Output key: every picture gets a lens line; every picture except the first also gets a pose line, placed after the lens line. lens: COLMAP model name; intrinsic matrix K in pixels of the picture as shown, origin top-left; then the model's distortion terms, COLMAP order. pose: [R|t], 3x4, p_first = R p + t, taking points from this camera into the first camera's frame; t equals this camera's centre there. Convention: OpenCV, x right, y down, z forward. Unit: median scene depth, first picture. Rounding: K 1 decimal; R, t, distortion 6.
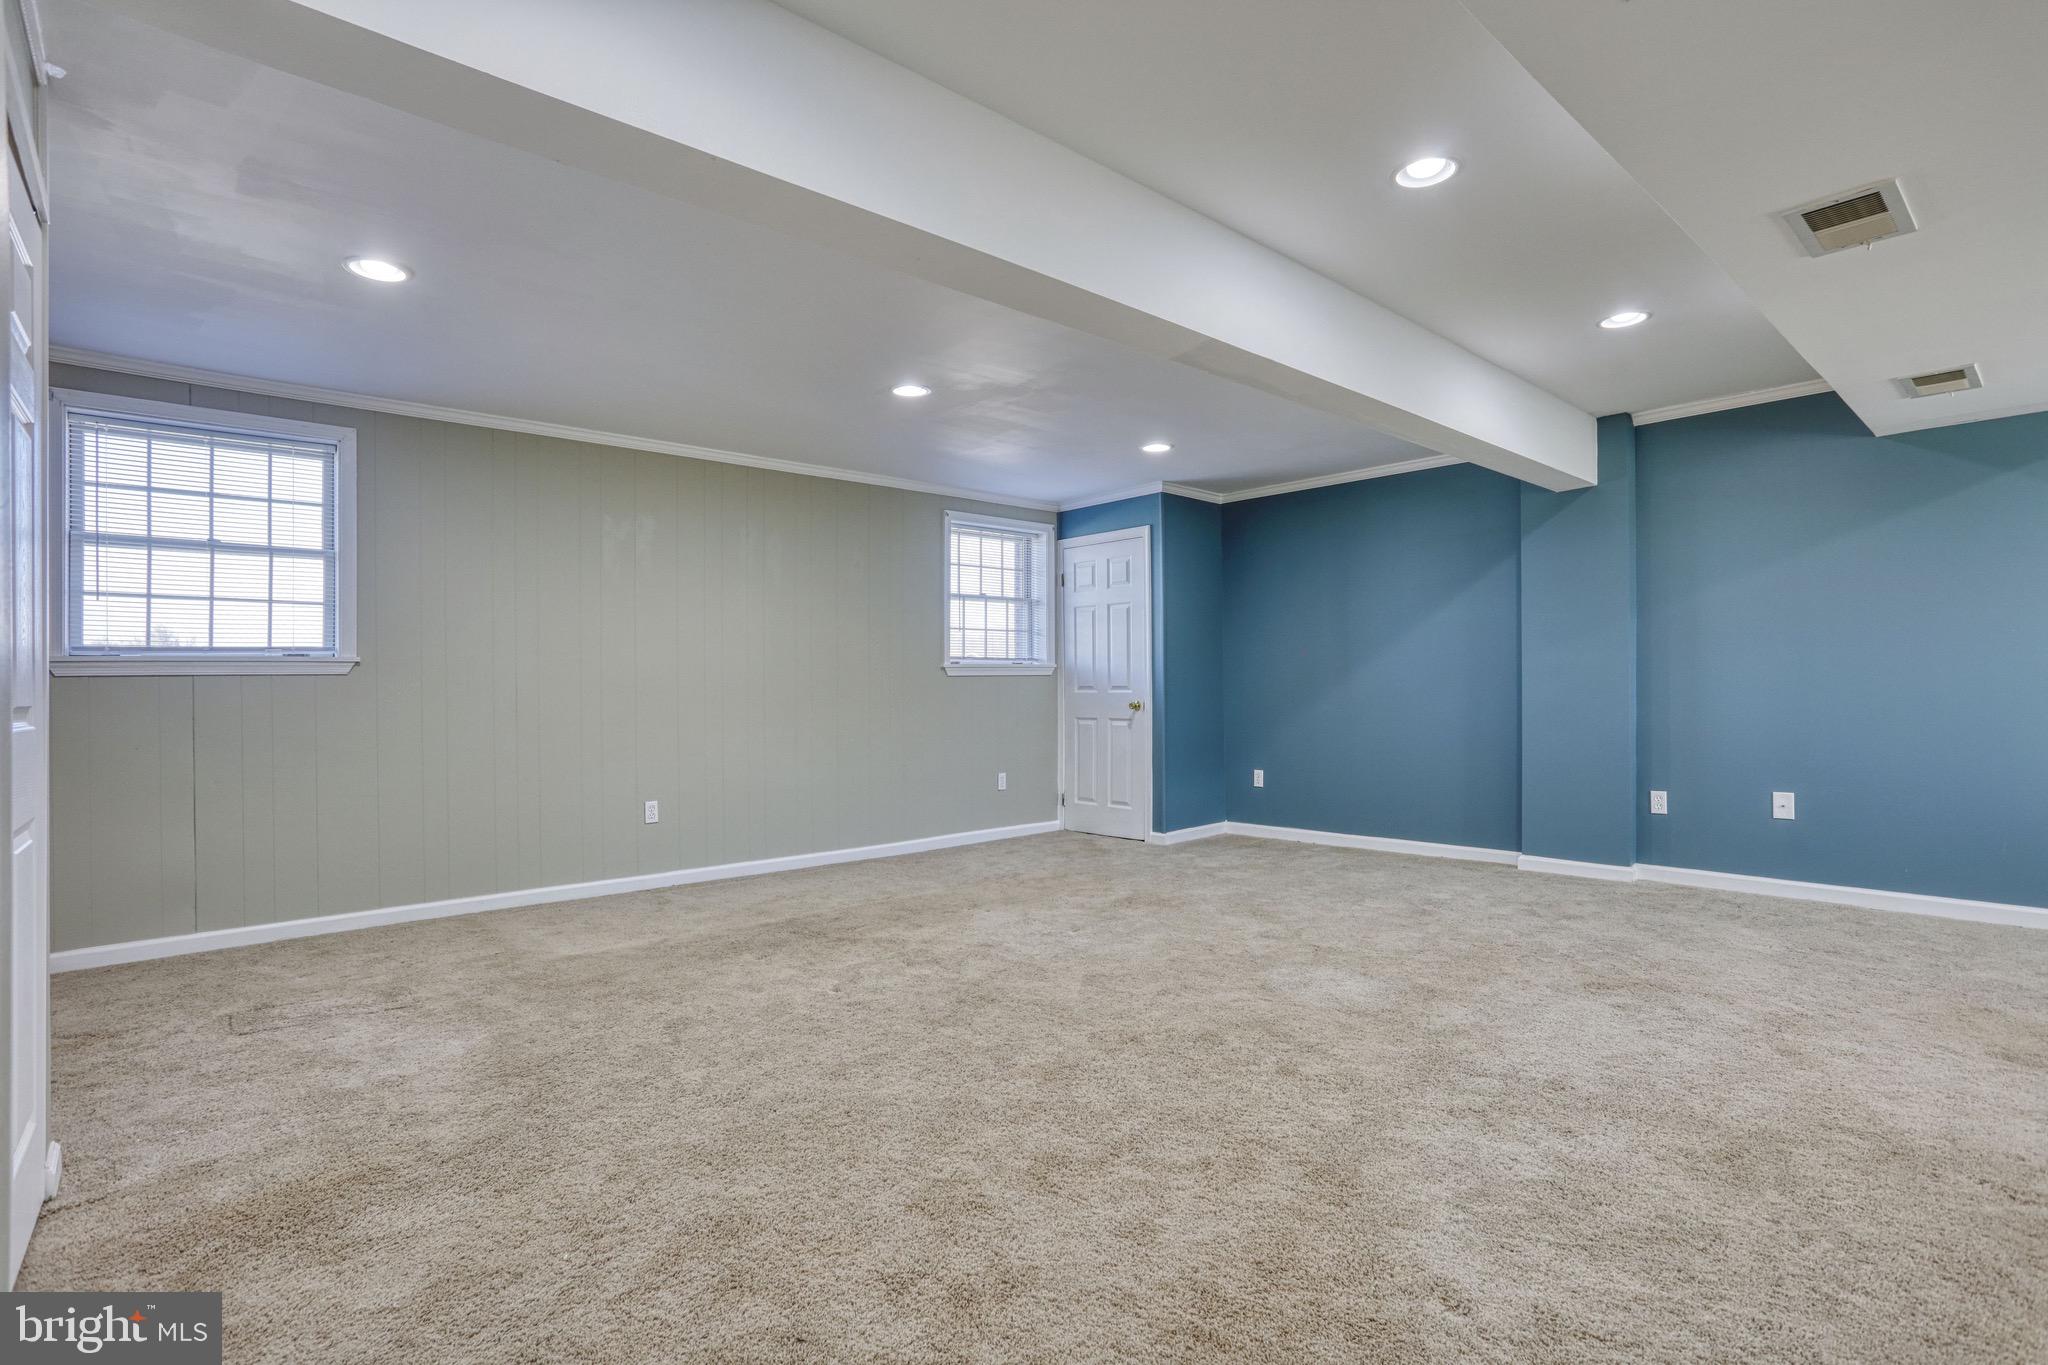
lens RADIAL K [[976.2, 0, 1014.4], [0, 976.2, 701.5], [0, 0, 1]] dist [-0.014685, 0.000719]
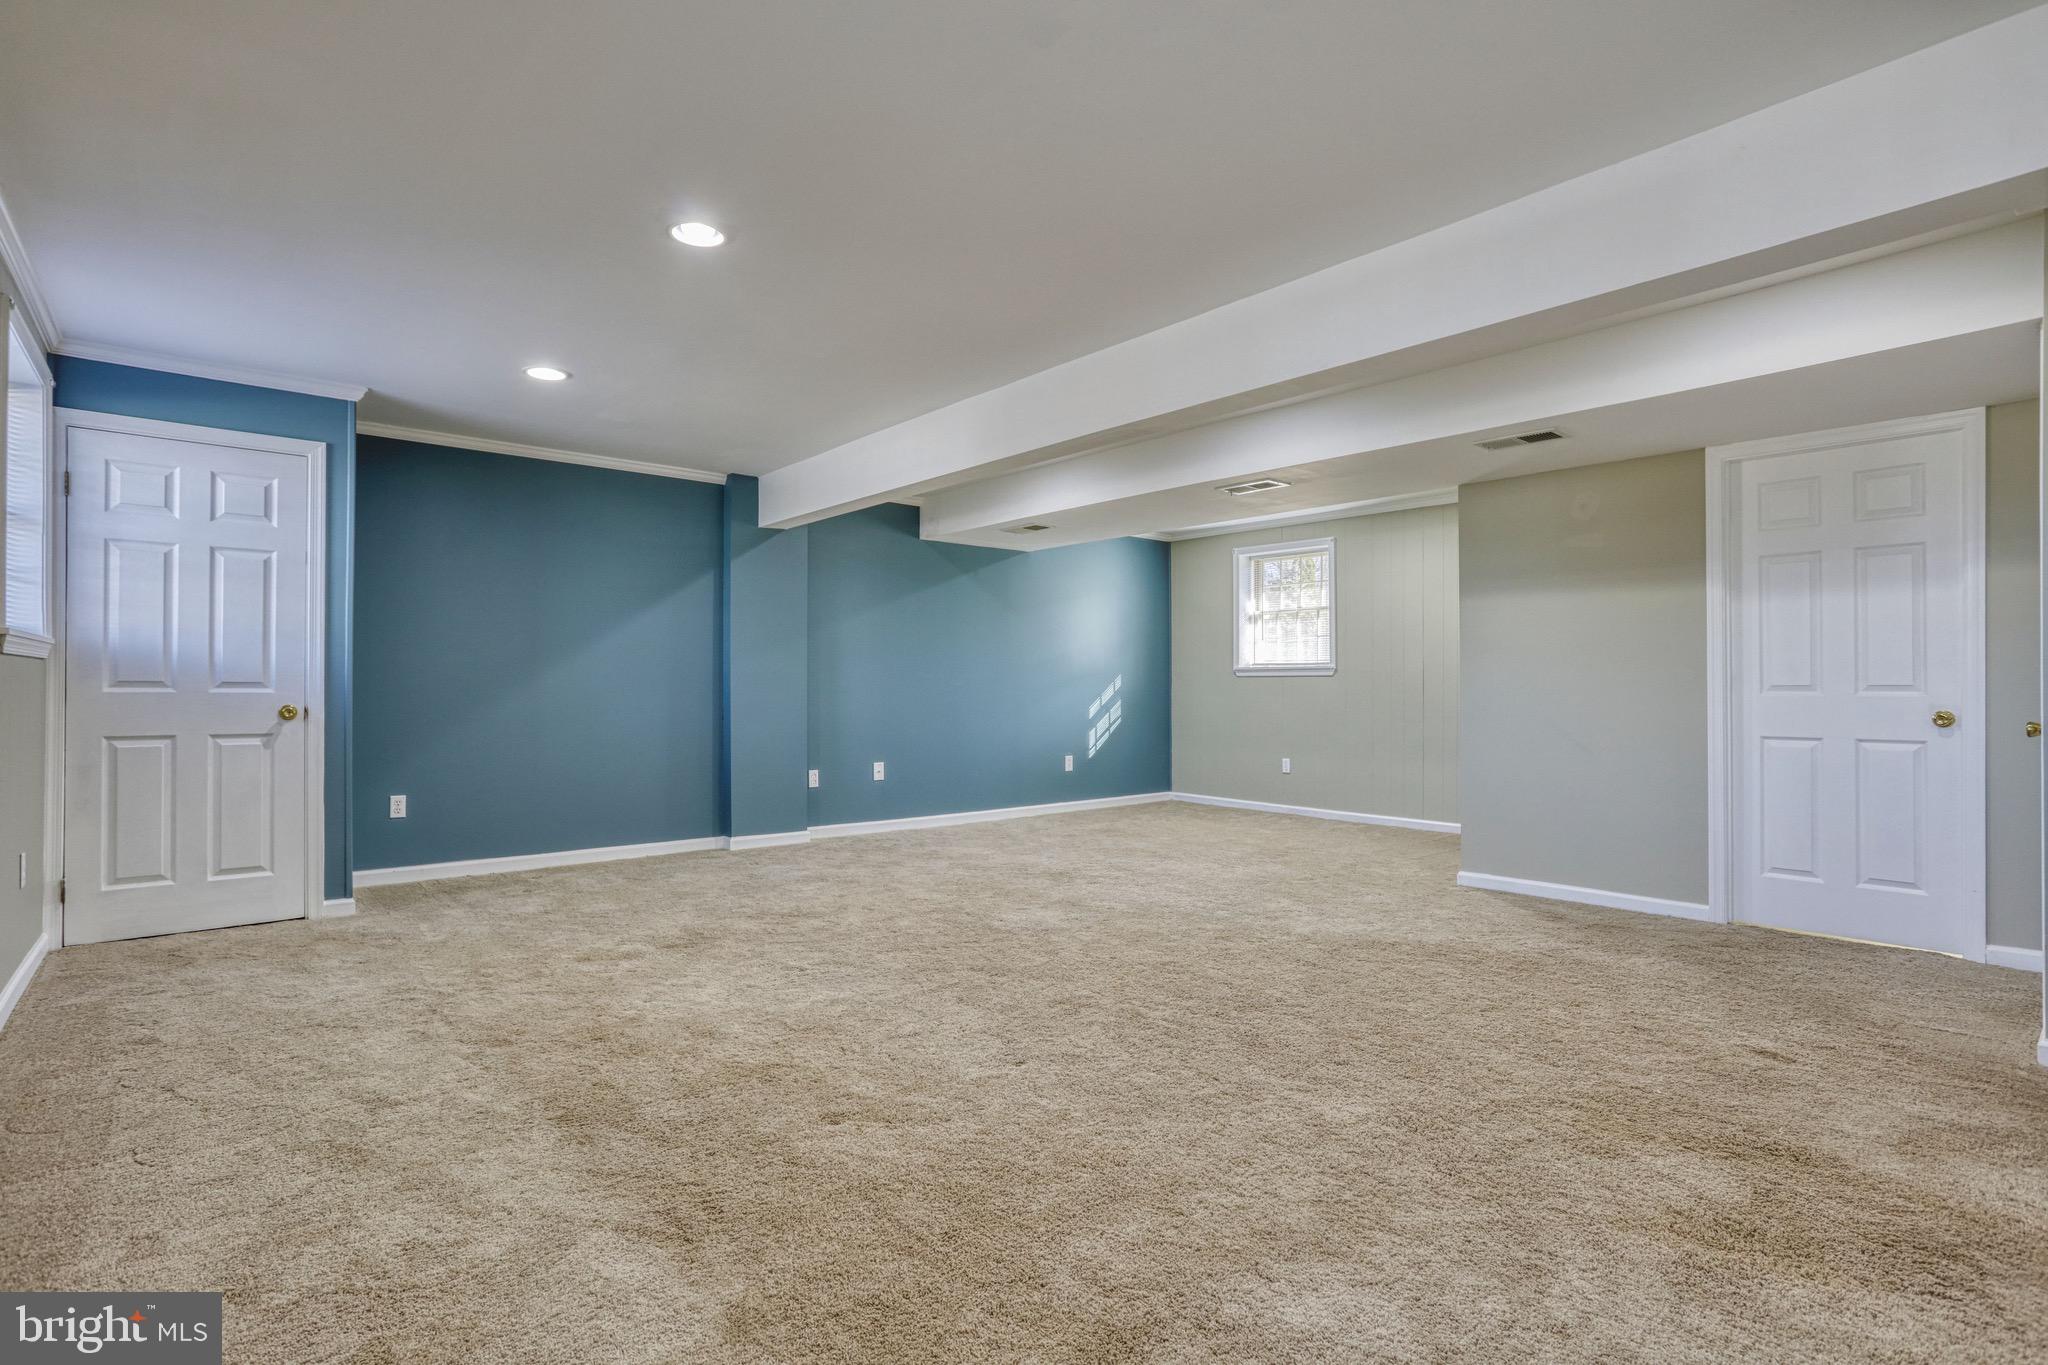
lens RADIAL K [[976.2, 0, 1014.4], [0, 976.2, 701.5], [0, 0, 1]] dist [-0.014685, 0.000719]
pose [[0.056354, -0.001658, 0.998409, -0.497860], [0.005613, 0.999983, 0.001344, -0.001446], [-0.998395, 0.005528, 0.056363, 0.494116]]
